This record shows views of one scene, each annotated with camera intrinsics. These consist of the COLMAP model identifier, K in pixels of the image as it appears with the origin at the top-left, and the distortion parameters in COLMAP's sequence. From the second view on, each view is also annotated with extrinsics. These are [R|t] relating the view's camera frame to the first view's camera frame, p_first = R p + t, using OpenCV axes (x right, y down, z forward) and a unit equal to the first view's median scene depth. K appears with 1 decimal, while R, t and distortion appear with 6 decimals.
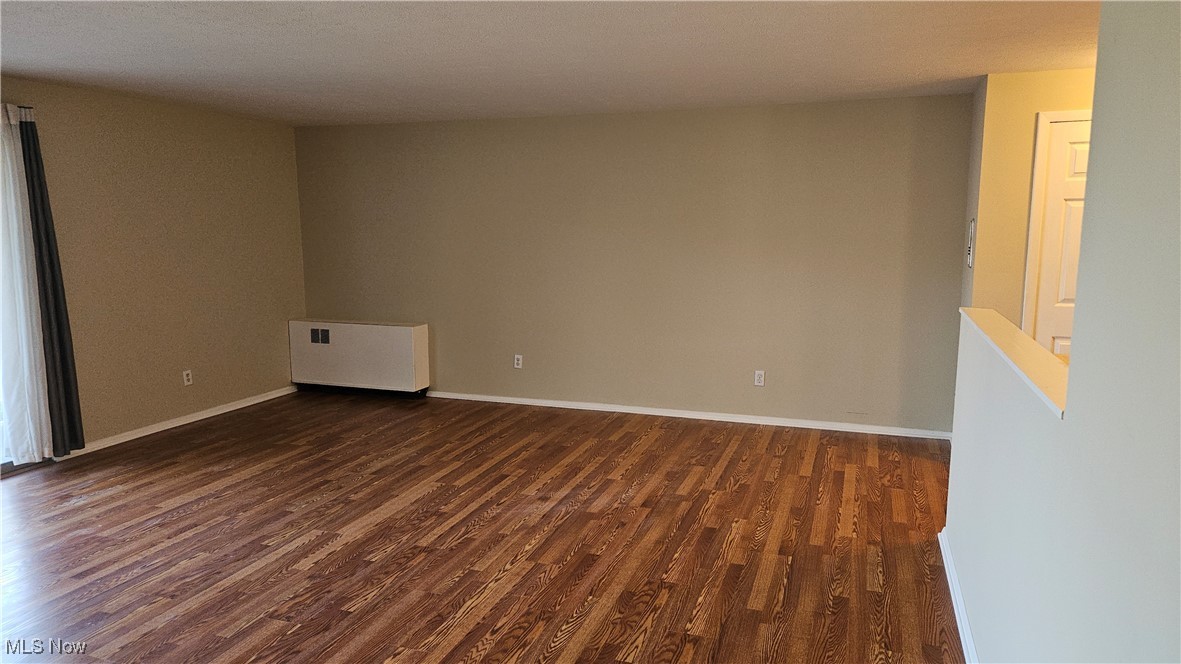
lens RADIAL K [[785.2, 0, 585.3], [0, 785.2, 328.9], [0, 0, 1]] dist [0.078503, -0.062639]
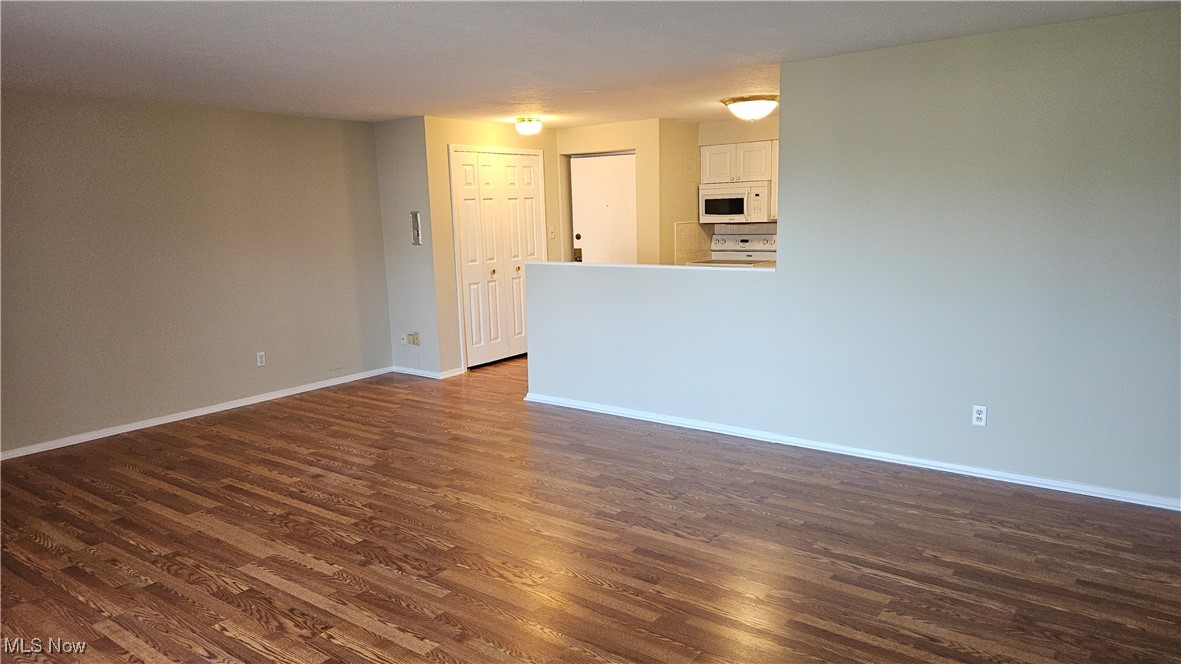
lens RADIAL K [[785.2, 0, 585.3], [0, 785.2, 328.9], [0, 0, 1]] dist [0.078503, -0.062639]
pose [[0.302225, -0.150780, 0.941236, -0.954848], [0.153964, 0.982167, 0.107900, -0.040872], [-0.940721, 0.112306, 0.320050, 0.306544]]
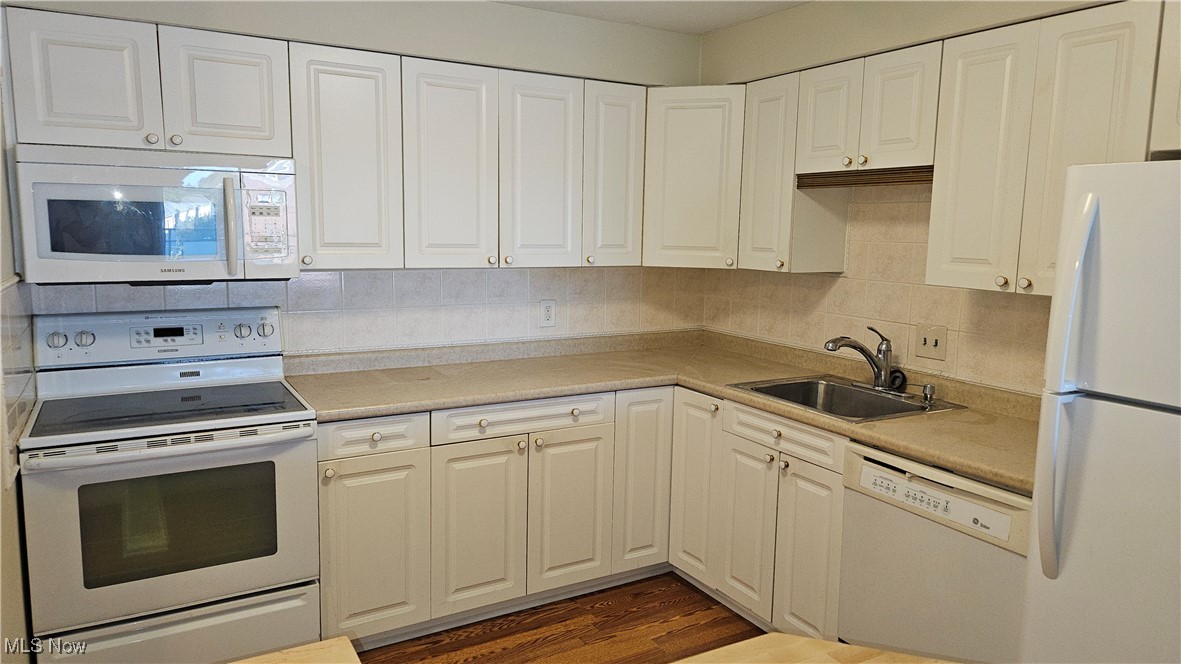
lens RADIAL K [[785.2, 0, 585.3], [0, 785.2, 328.9], [0, 0, 1]] dist [0.078503, -0.062639]
pose [[-0.765088, -0.094640, 0.636933, 0.362694], [0.074011, 0.969661, 0.232981, -0.114535], [-0.639658, 0.225391, -0.734871, 0.803723]]
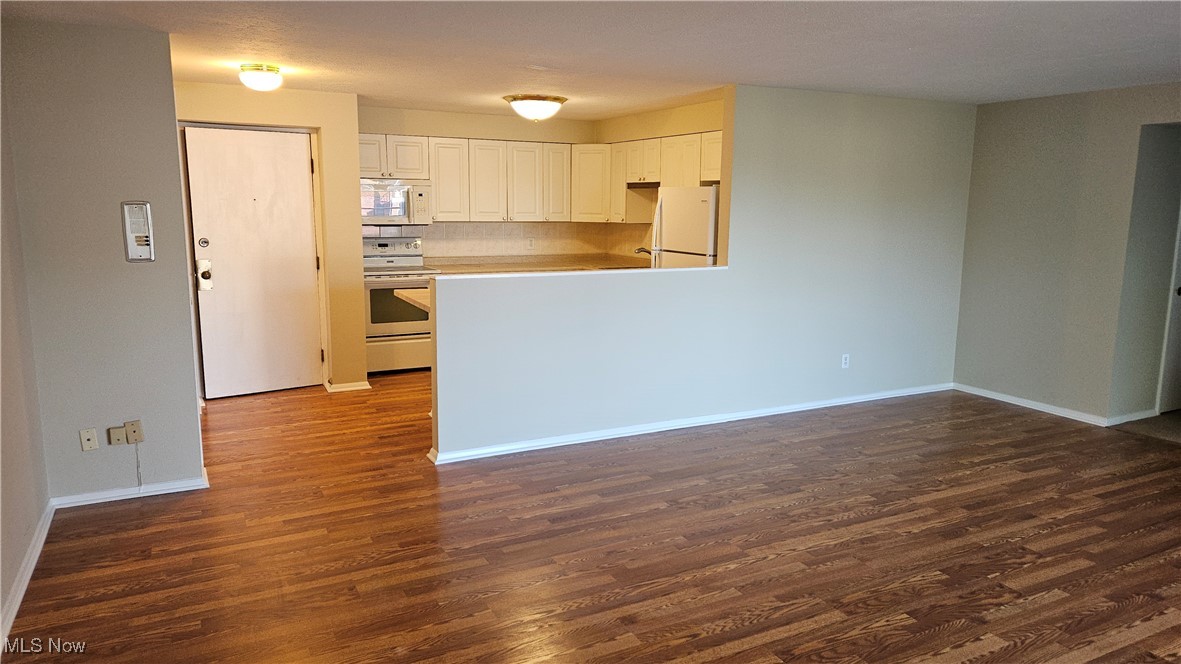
lens RADIAL K [[785.2, 0, 585.3], [0, 785.2, 328.9], [0, 0, 1]] dist [0.078503, -0.062639]
pose [[-0.731144, -0.113830, 0.672660, -0.474885], [0.084597, 0.963245, 0.254956, -0.212383], [-0.676958, 0.243315, -0.694641, 1.494956]]
